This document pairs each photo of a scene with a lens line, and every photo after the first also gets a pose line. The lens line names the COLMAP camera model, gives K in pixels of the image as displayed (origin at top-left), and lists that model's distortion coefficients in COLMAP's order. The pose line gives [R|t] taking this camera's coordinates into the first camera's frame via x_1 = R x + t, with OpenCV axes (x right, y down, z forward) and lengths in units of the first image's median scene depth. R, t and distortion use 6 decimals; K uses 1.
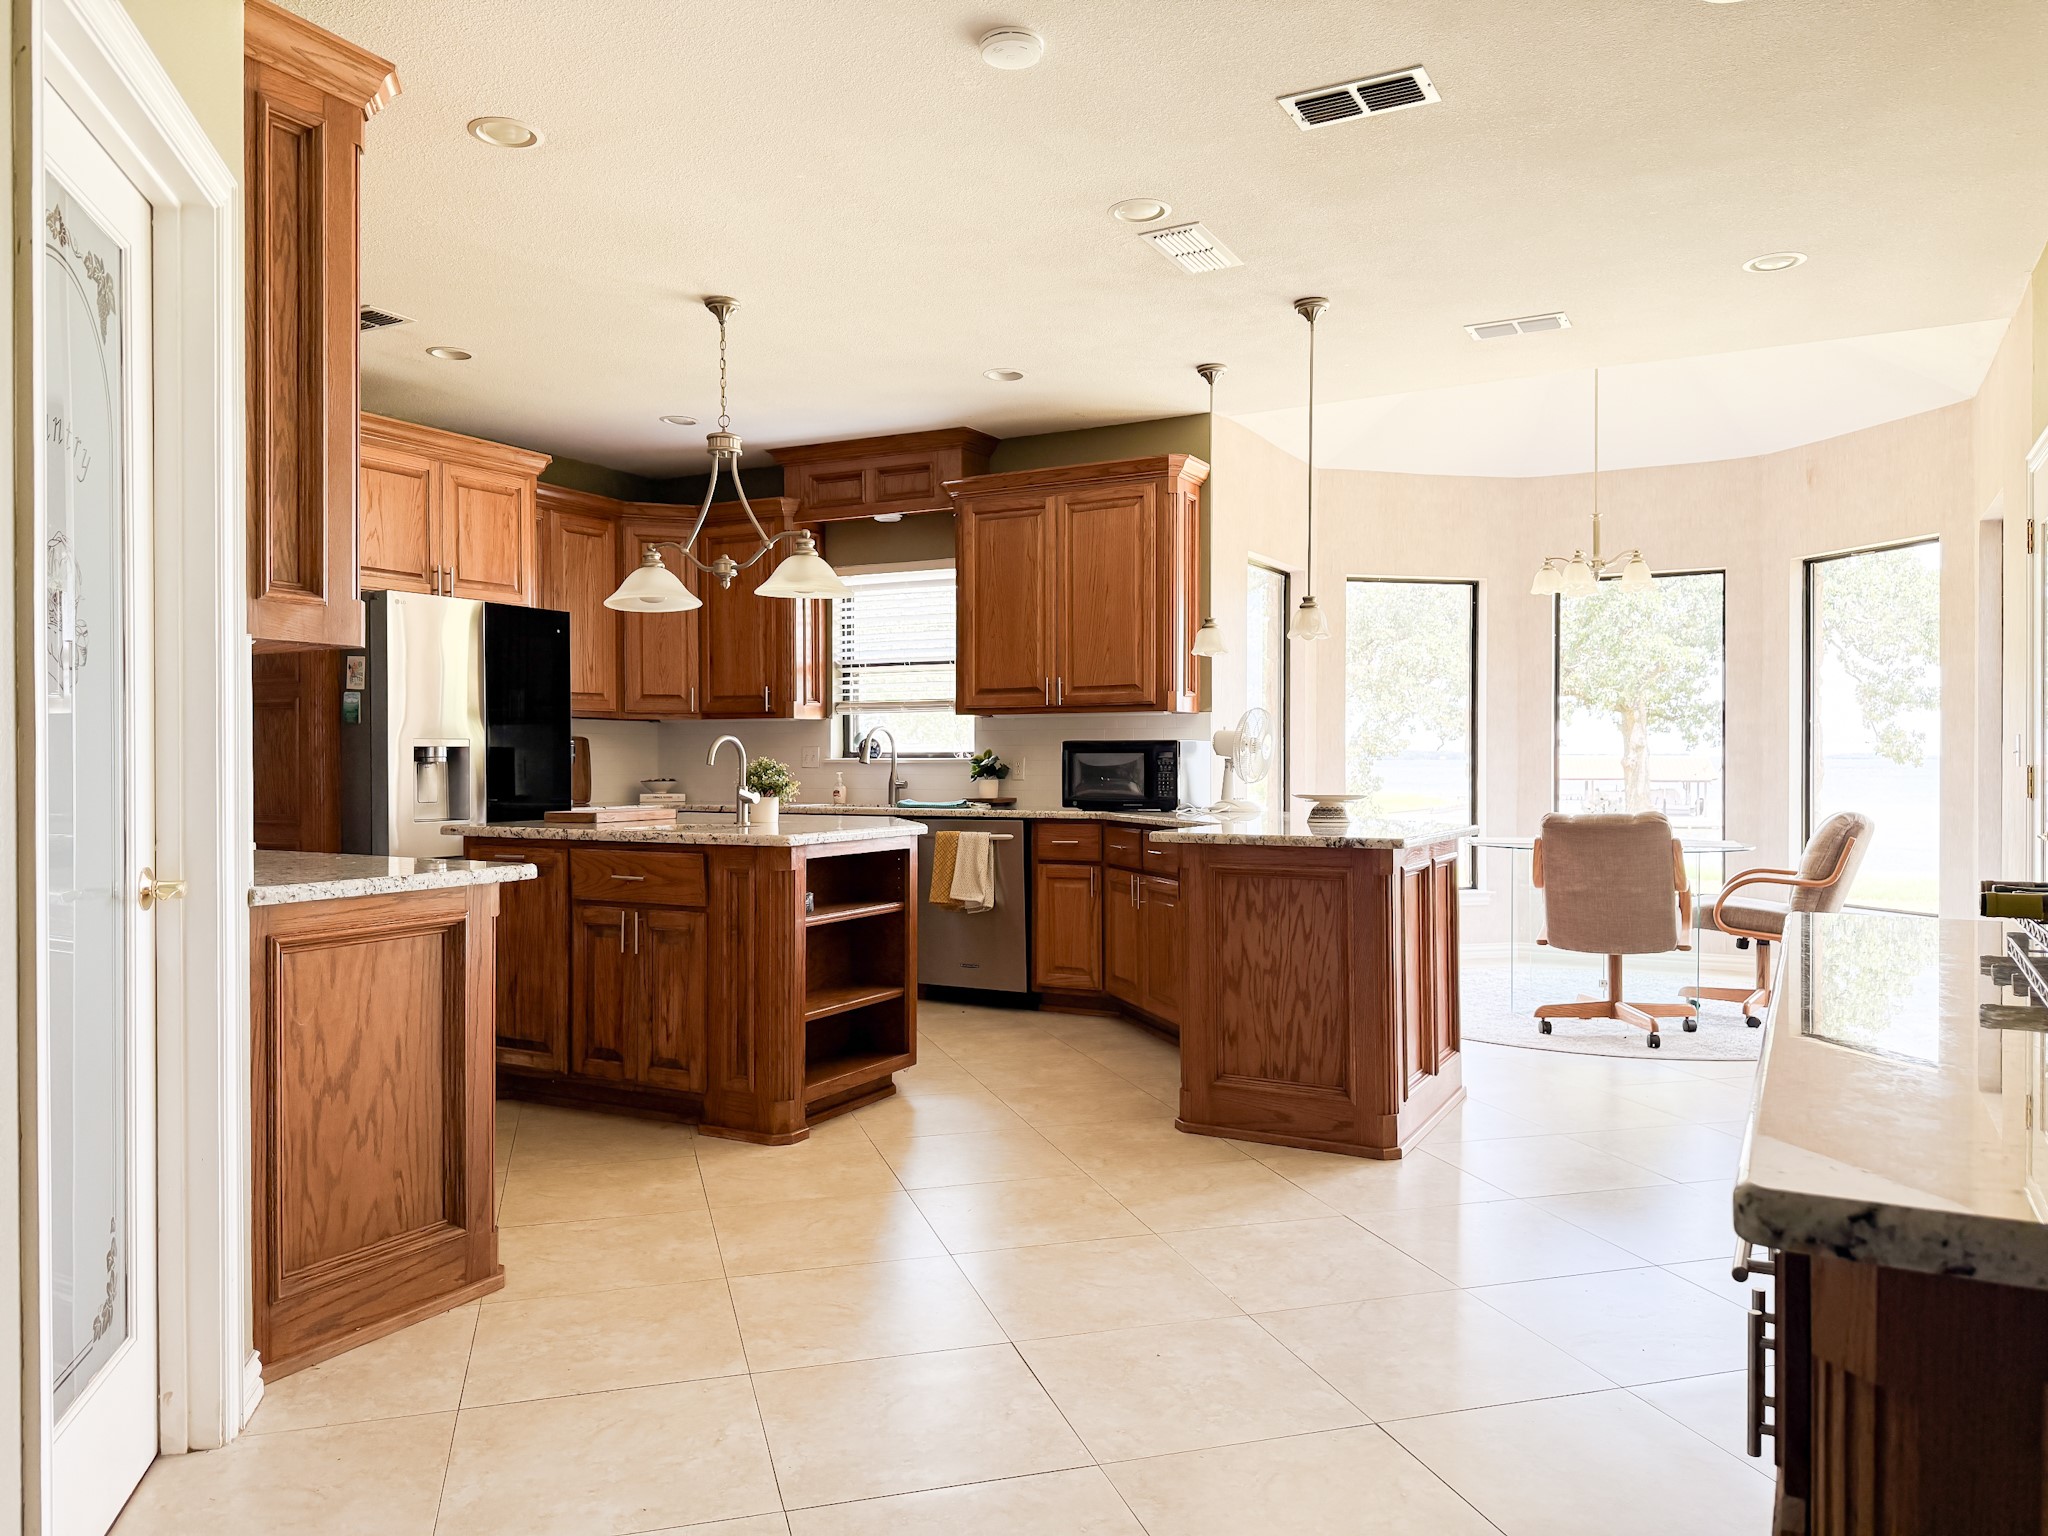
lens RADIAL K [[1426.7, 0, 1029.9], [0, 1426.7, 773.7], [0, 0, 1]] dist [0.057844, -0.074003]
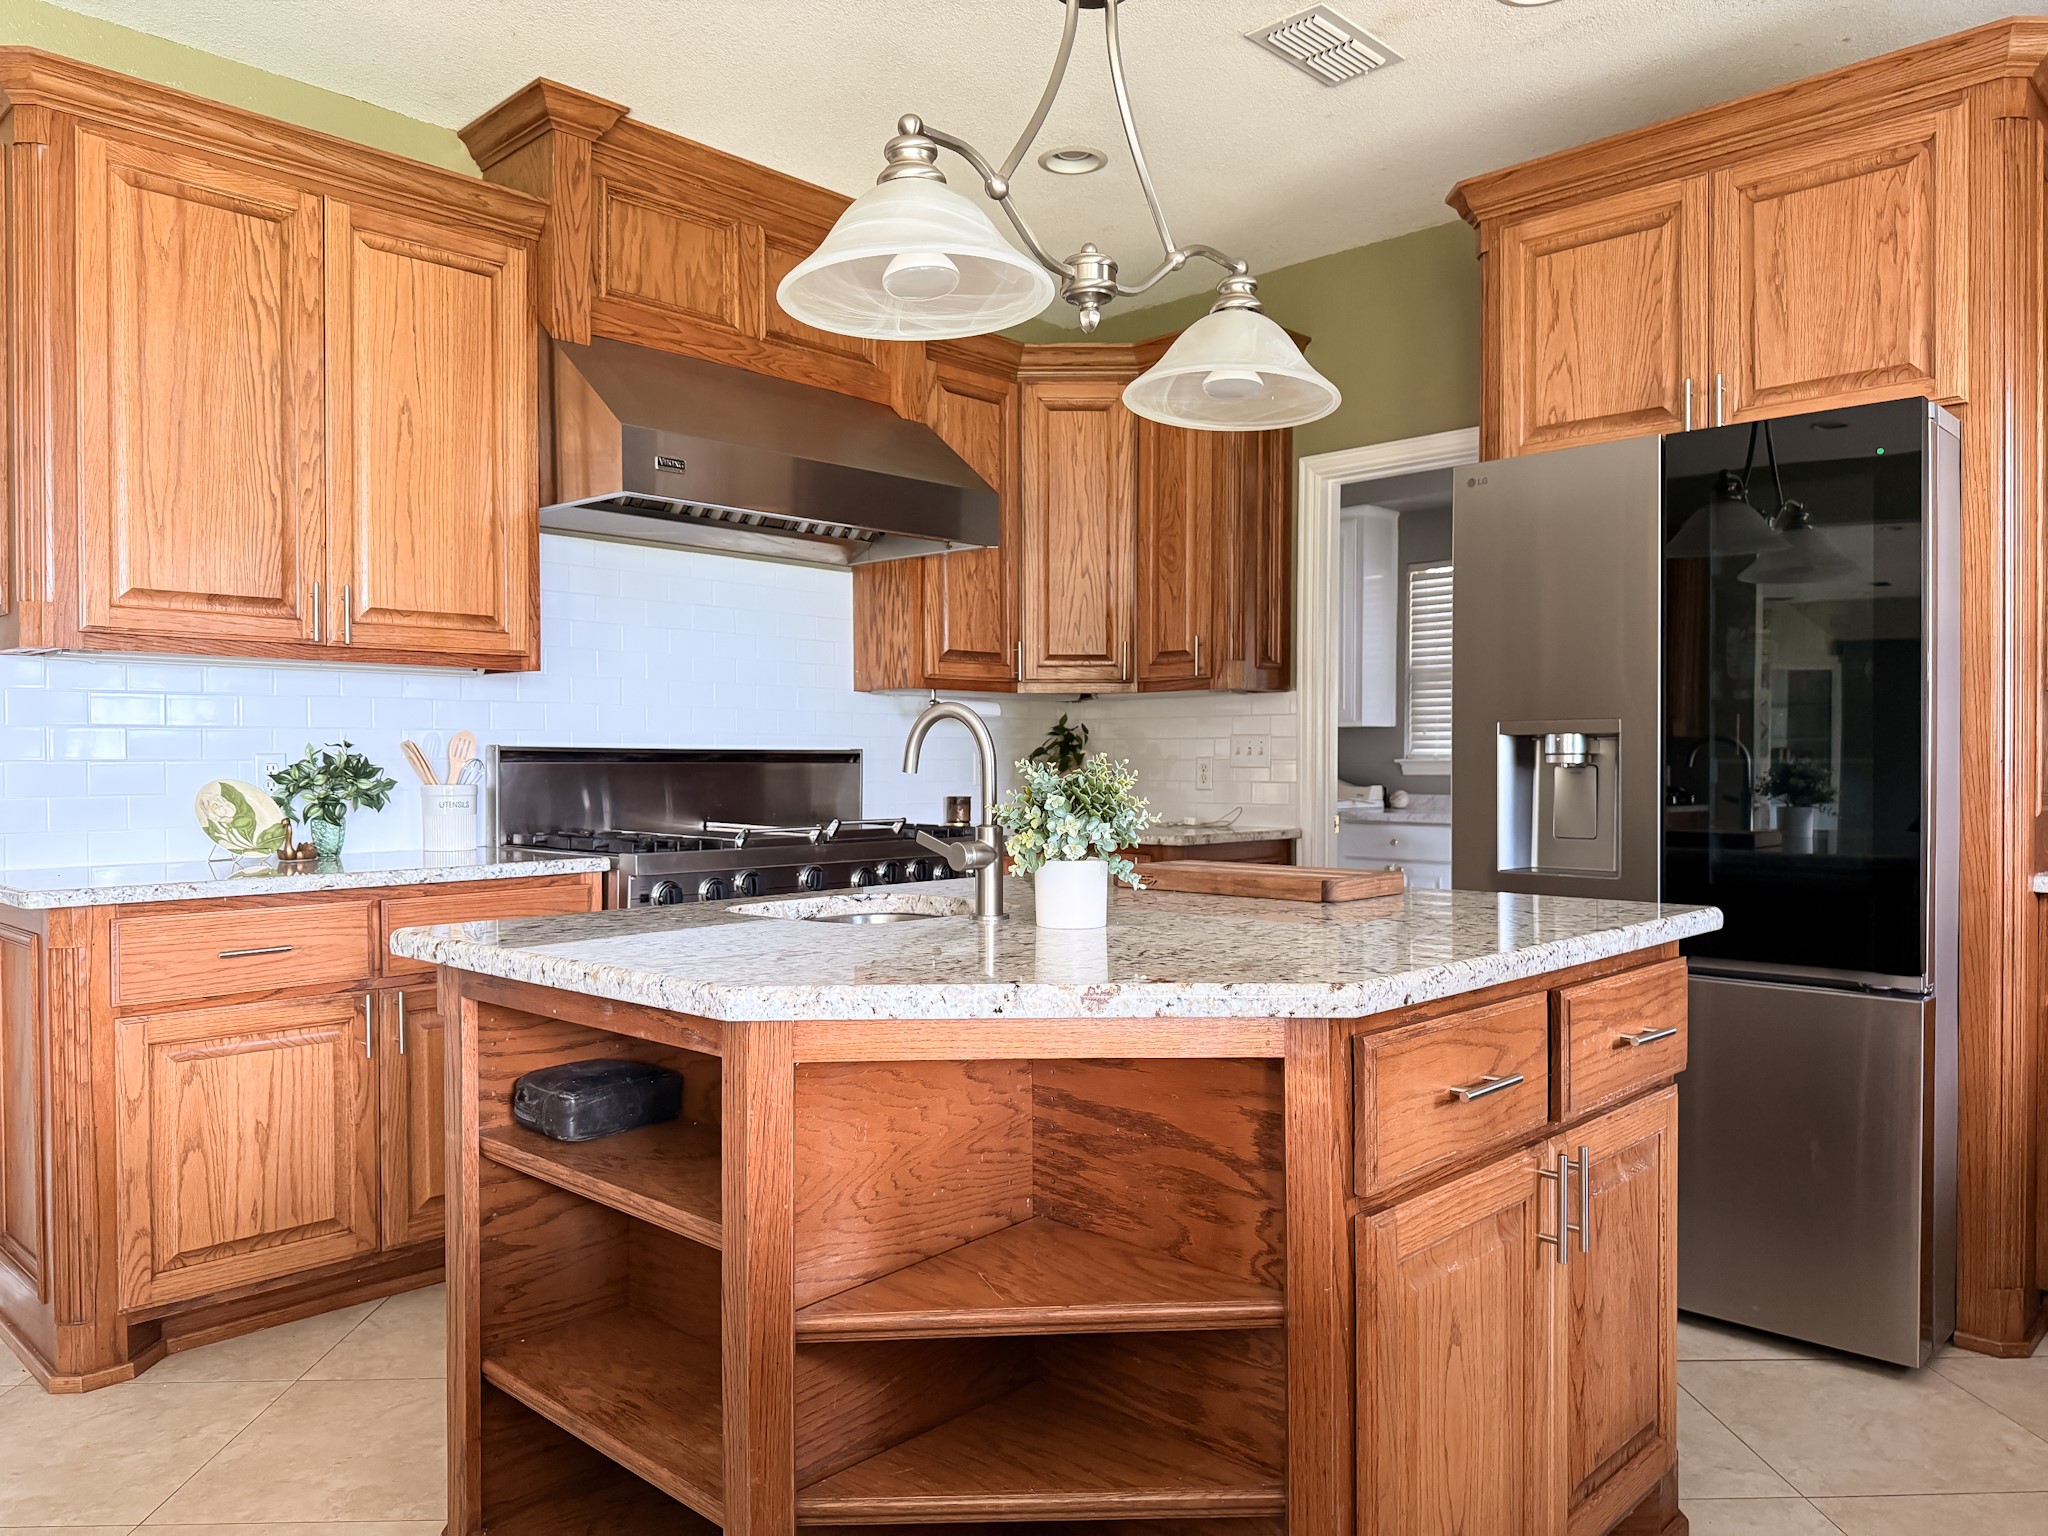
lens RADIAL K [[1426.7, 0, 1029.9], [0, 1426.7, 773.7], [0, 0, 1]] dist [0.057844, -0.074003]
pose [[-0.270069, 0.009624, -0.962793, 0.138178], [-0.007871, 0.999895, 0.012203, -0.008273], [0.962809, 0.010874, -0.269964, 0.857504]]
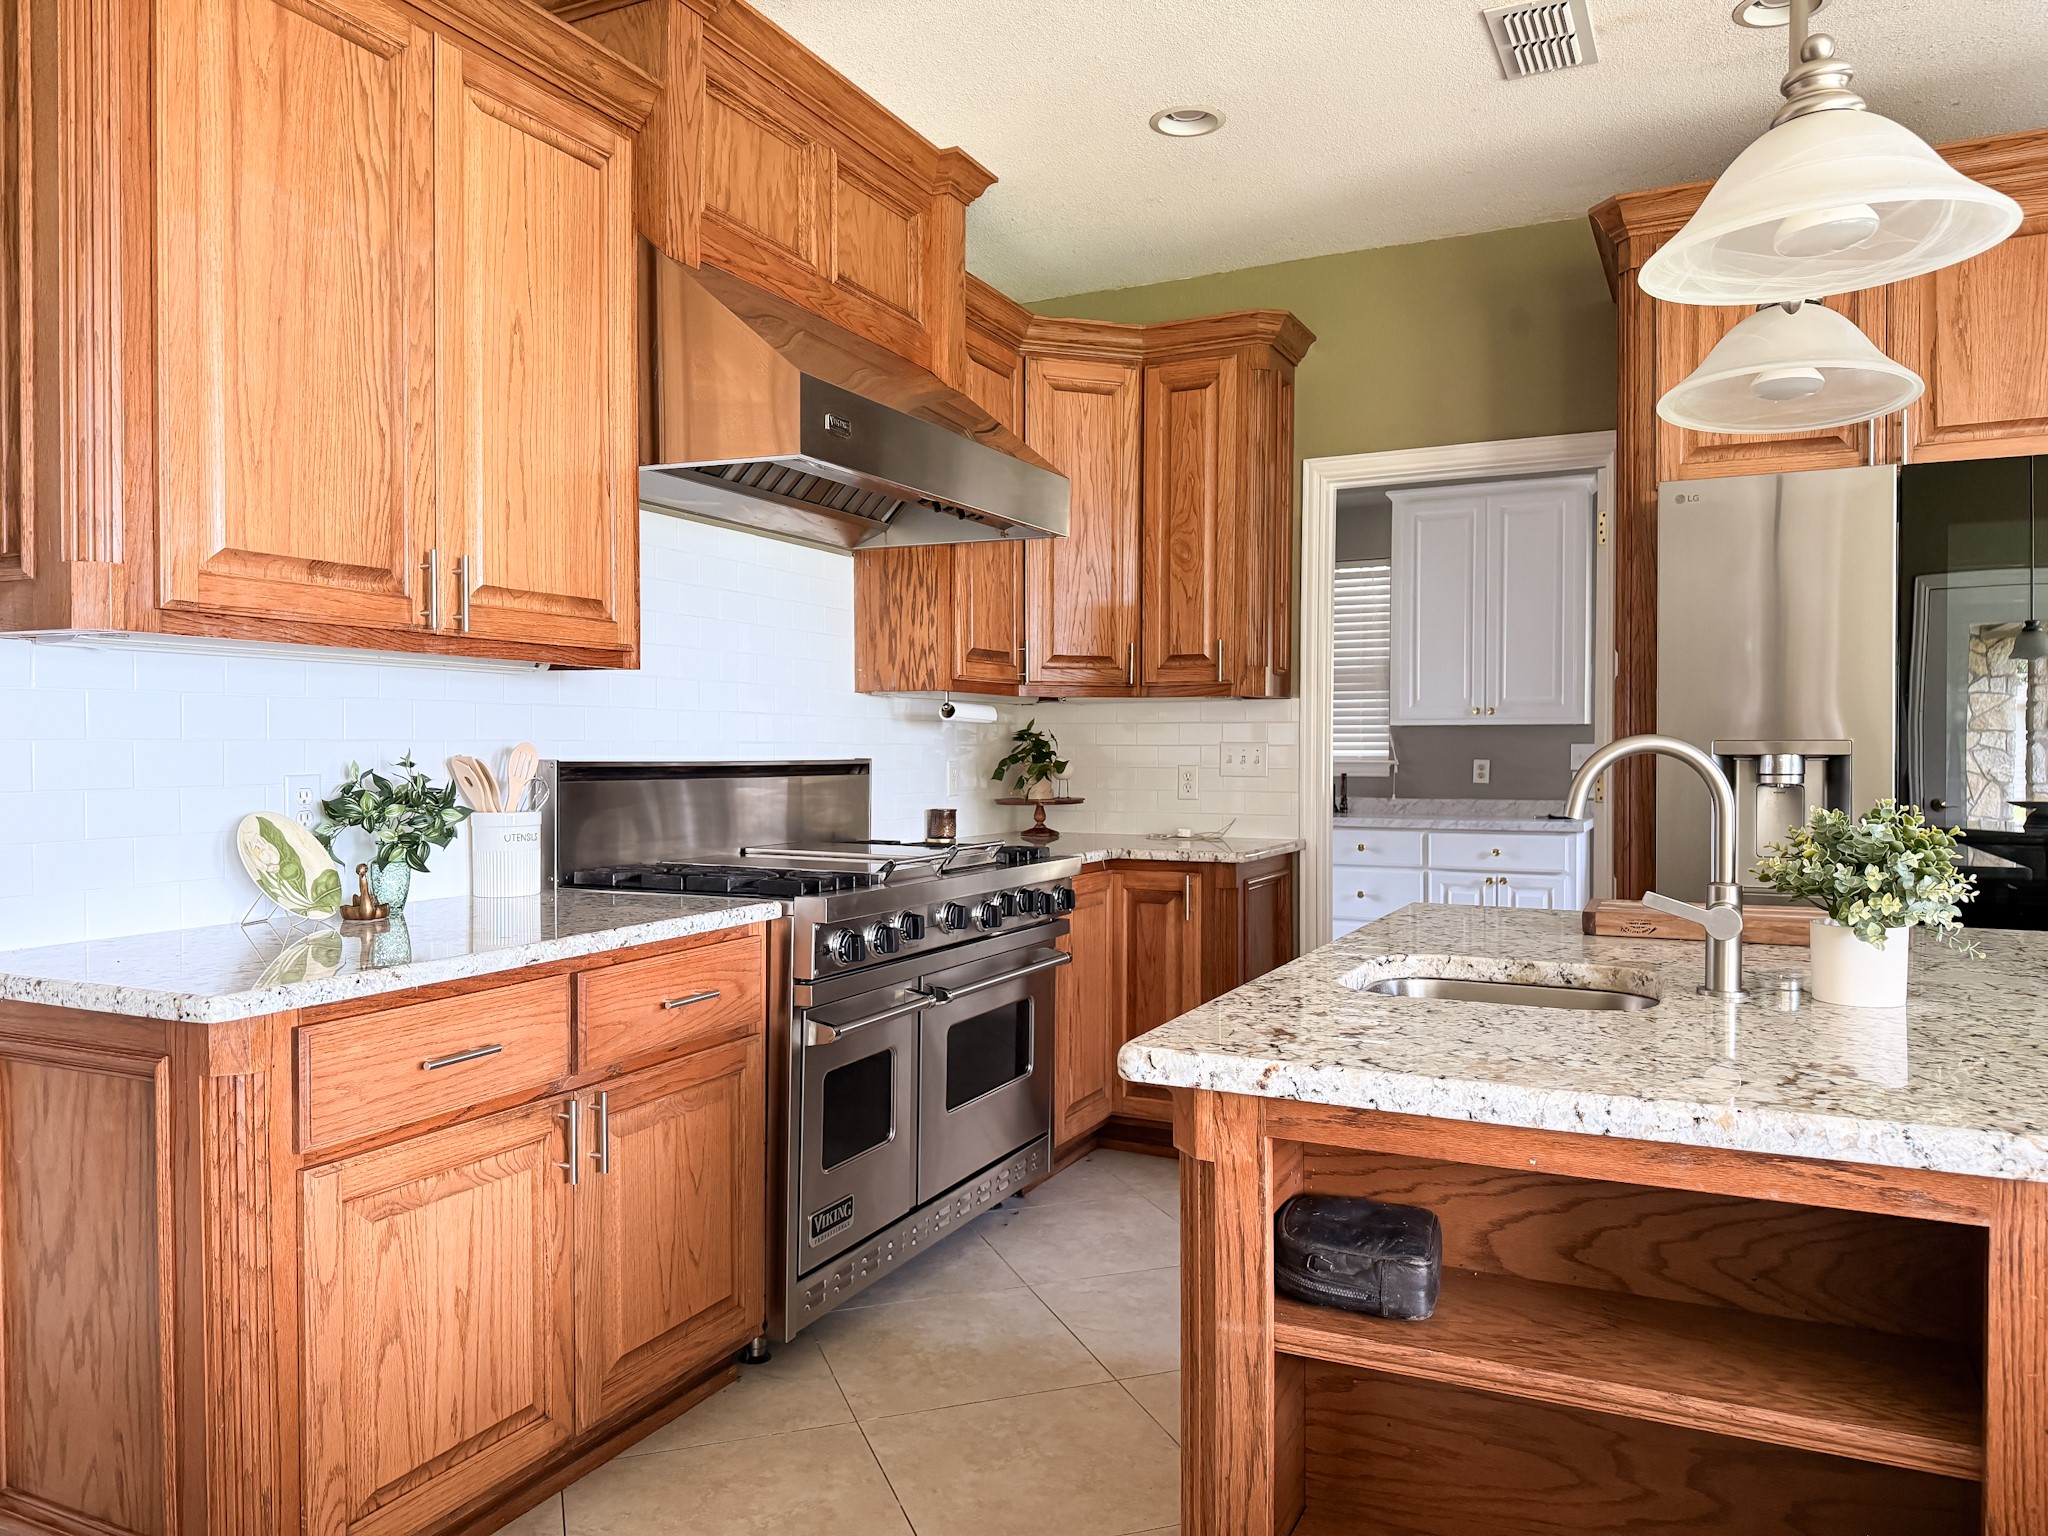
lens RADIAL K [[1425.0, 0, 1026.2], [0, 1425.0, 762.8], [0, 0, 1]] dist [0.060797, -0.072128]
pose [[0.034948, 0.010828, -0.999330, 0.103121], [-0.010702, 0.999888, 0.010459, -0.016612], [0.999332, 0.010330, 0.035060, 0.630311]]
